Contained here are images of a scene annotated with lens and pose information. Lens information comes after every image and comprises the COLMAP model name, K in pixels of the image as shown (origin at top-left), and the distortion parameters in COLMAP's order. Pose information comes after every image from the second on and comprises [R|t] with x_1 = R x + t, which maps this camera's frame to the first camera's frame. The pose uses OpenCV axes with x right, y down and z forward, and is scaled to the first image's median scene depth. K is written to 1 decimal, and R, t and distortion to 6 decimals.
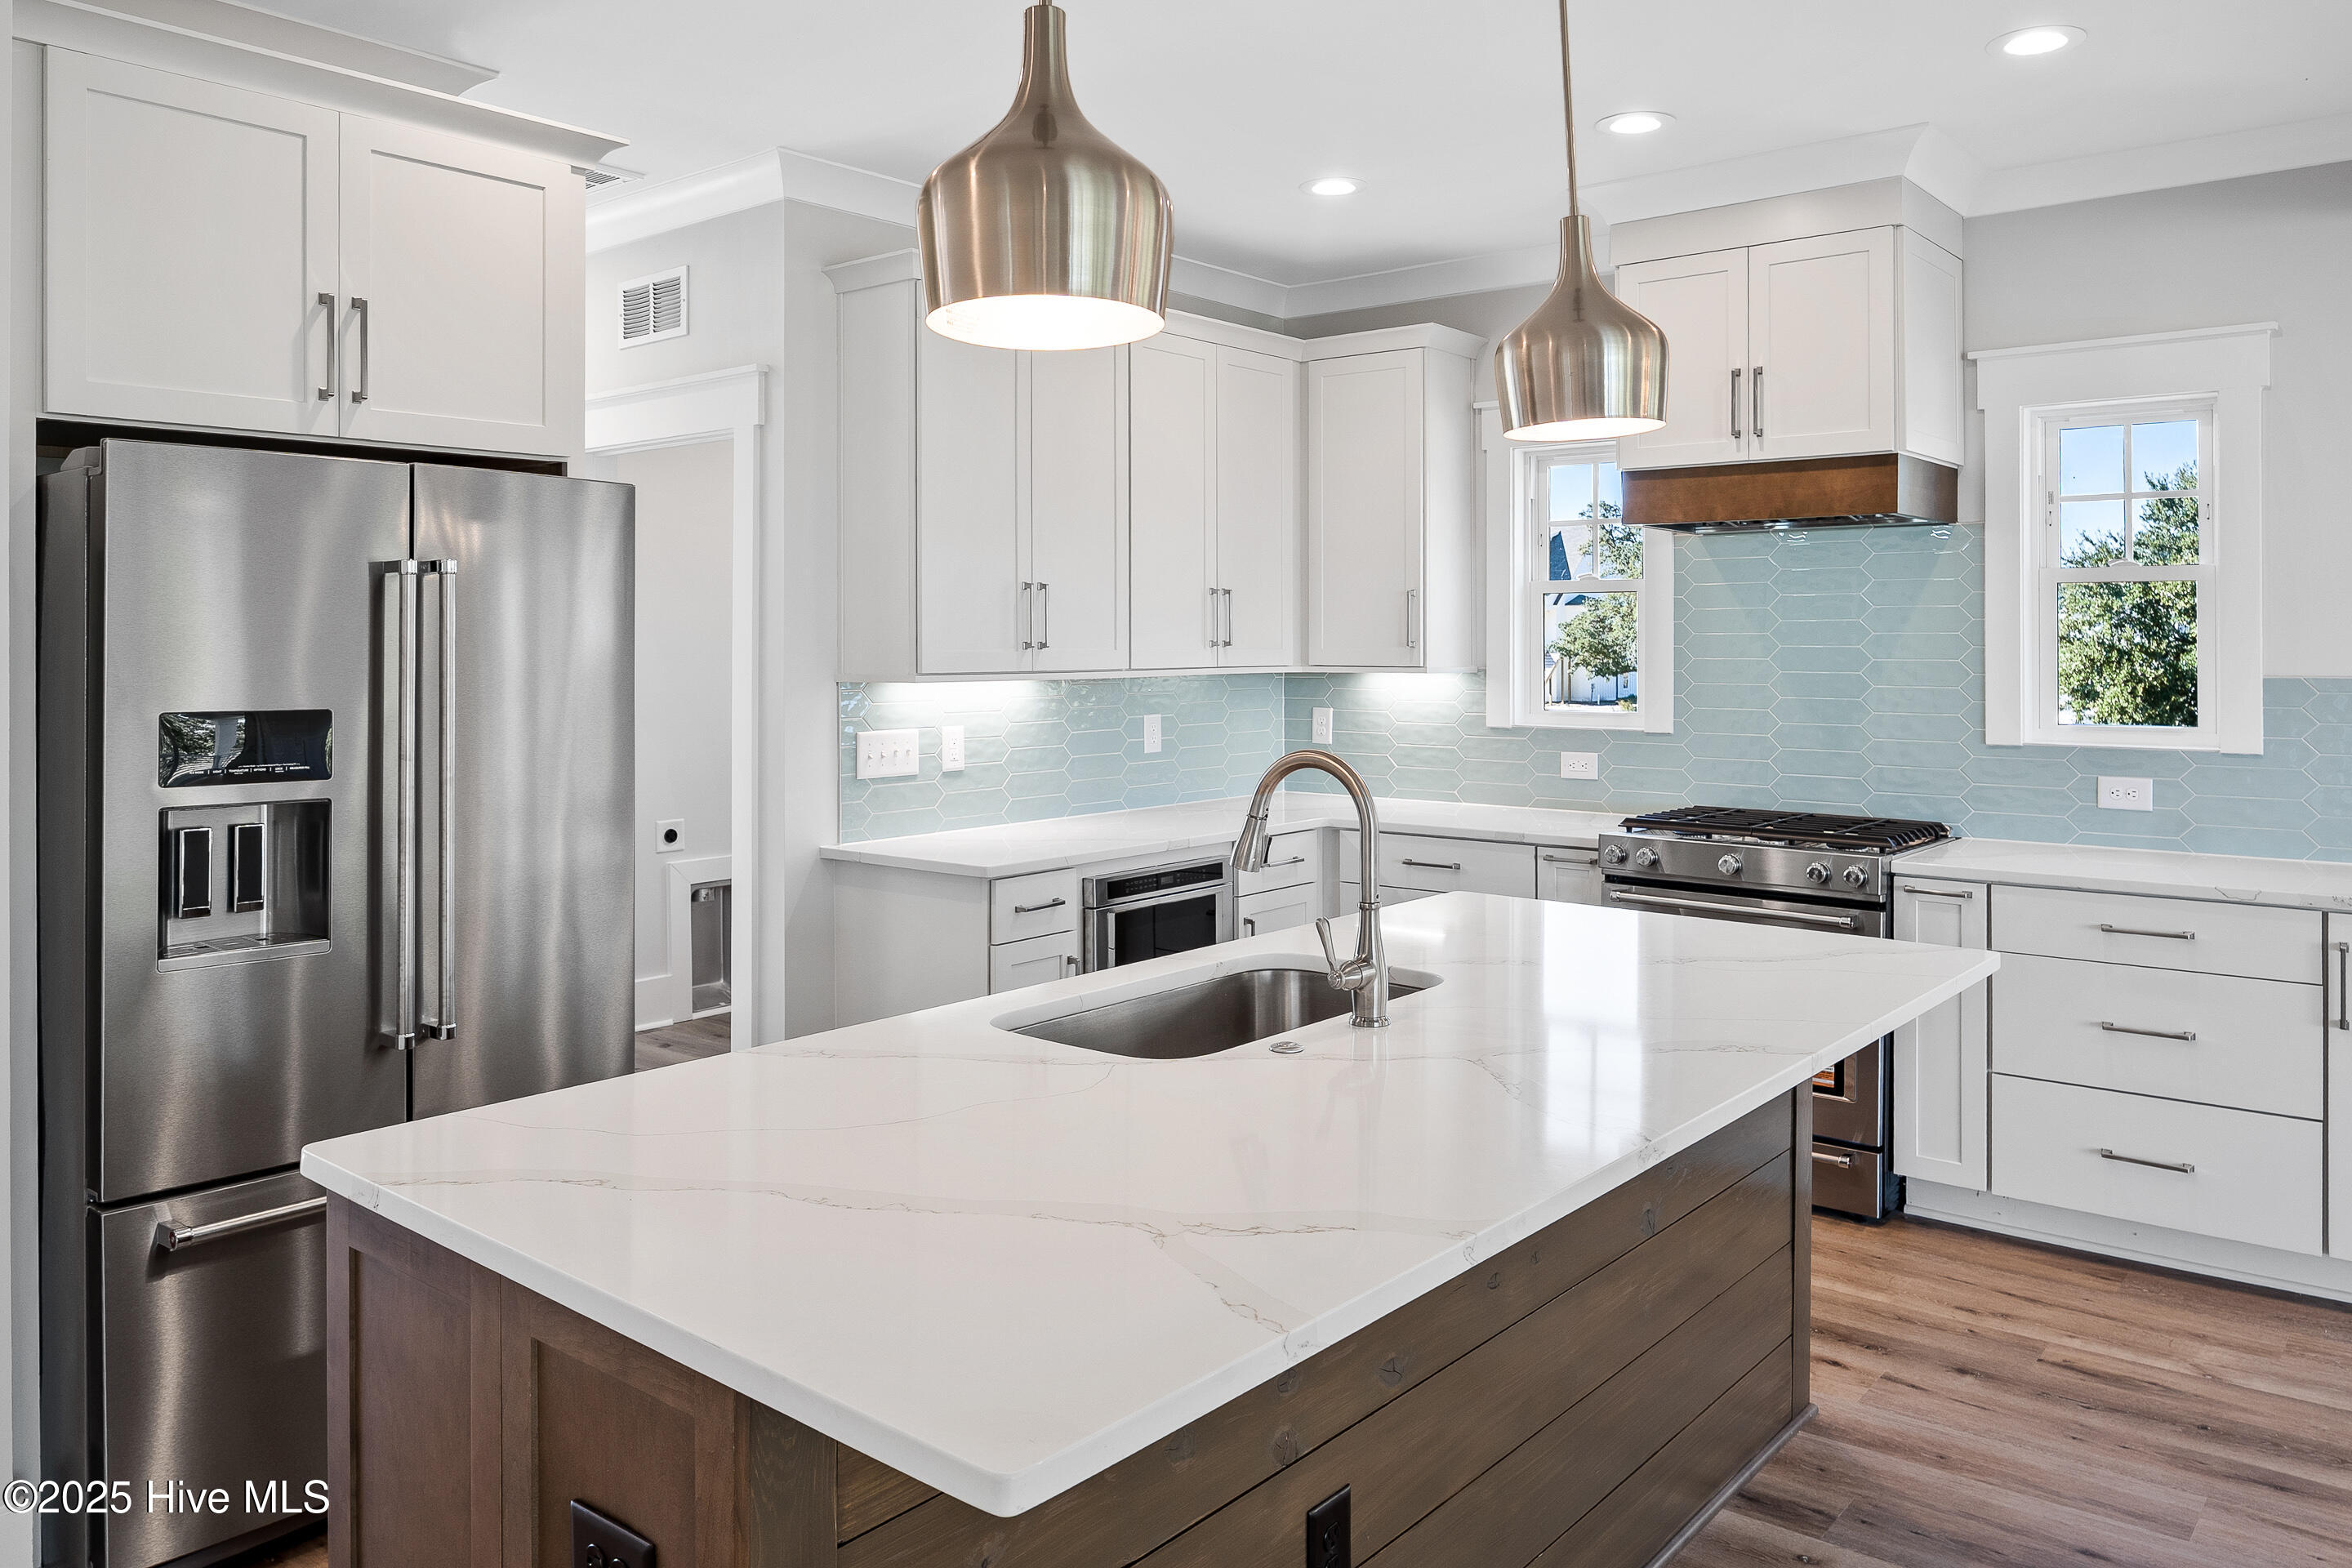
lens RADIAL K [[1671.5, 0, 1176.2], [0, 1671.5, 641.5], [0, 0, 1]] dist [0.002226, 0.001351]
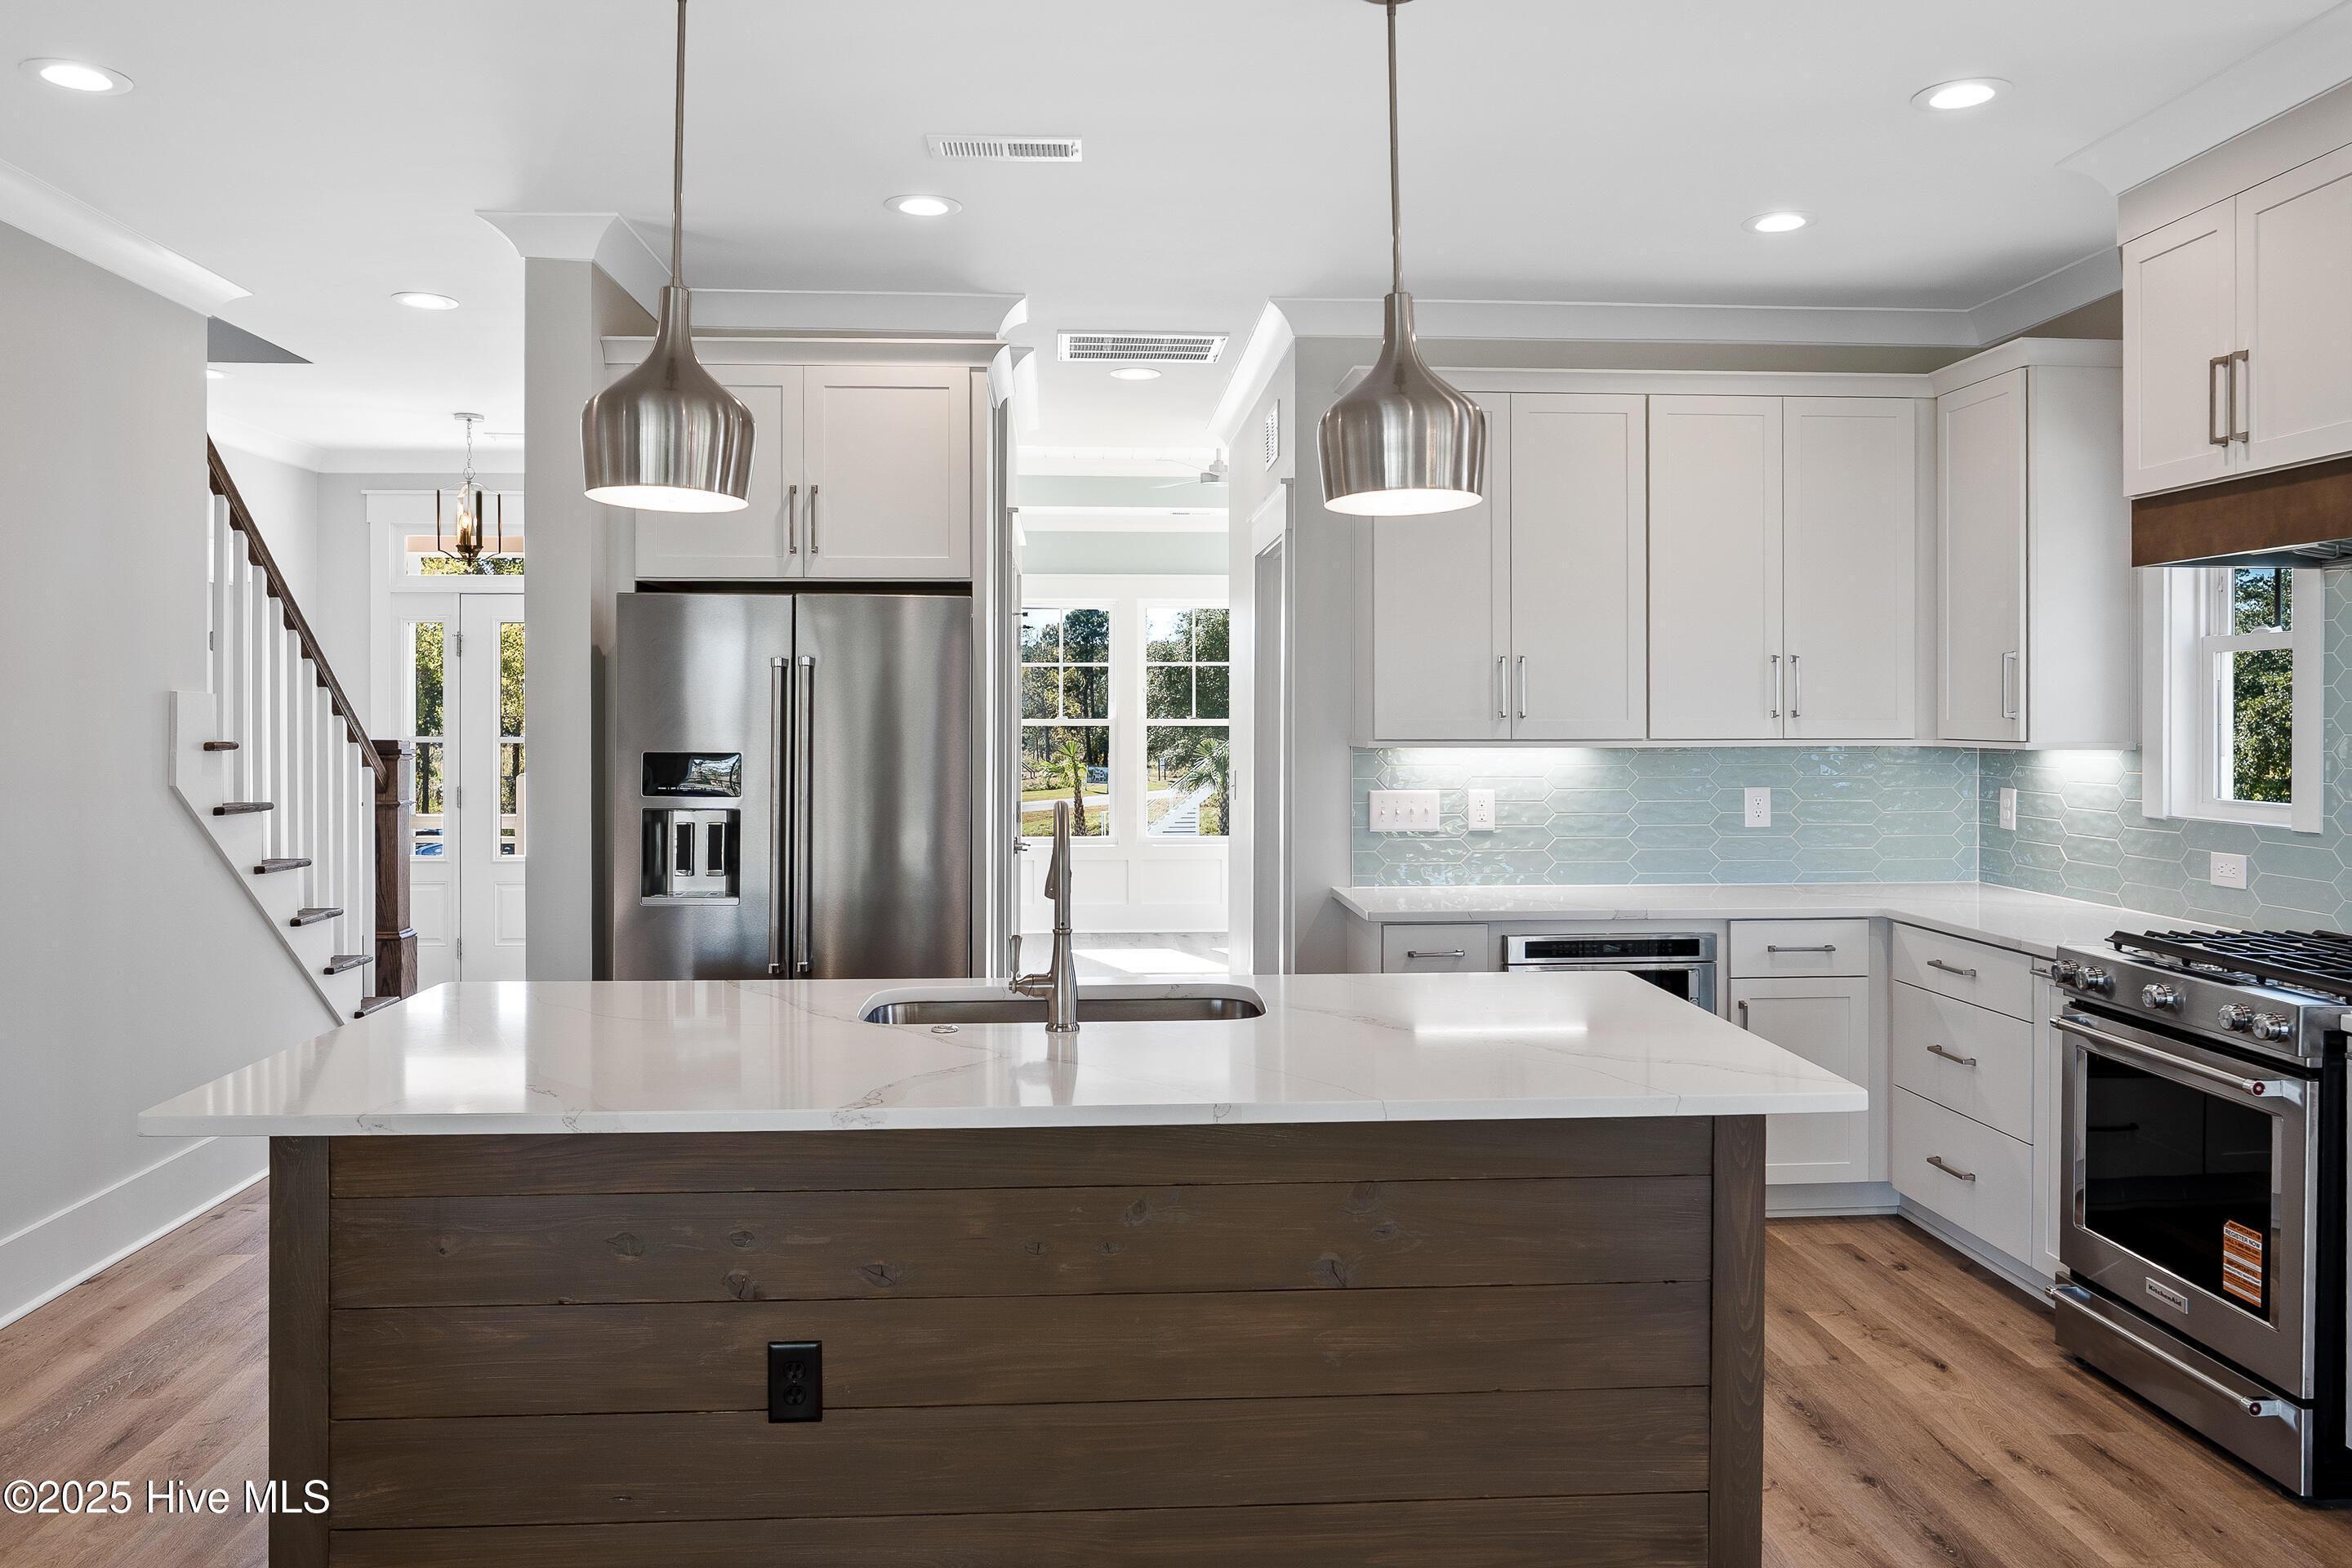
lens RADIAL K [[1648.1, 0, 1175.4], [0, 1648.1, 719.5], [0, 0, 1]] dist [-0.004611, -0.000147]
pose [[0.691289, 0.005111, -0.722560, 0.513276], [-0.001583, 0.999983, 0.005559, -0.000083], [0.722577, -0.002699, 0.691285, 0.122452]]
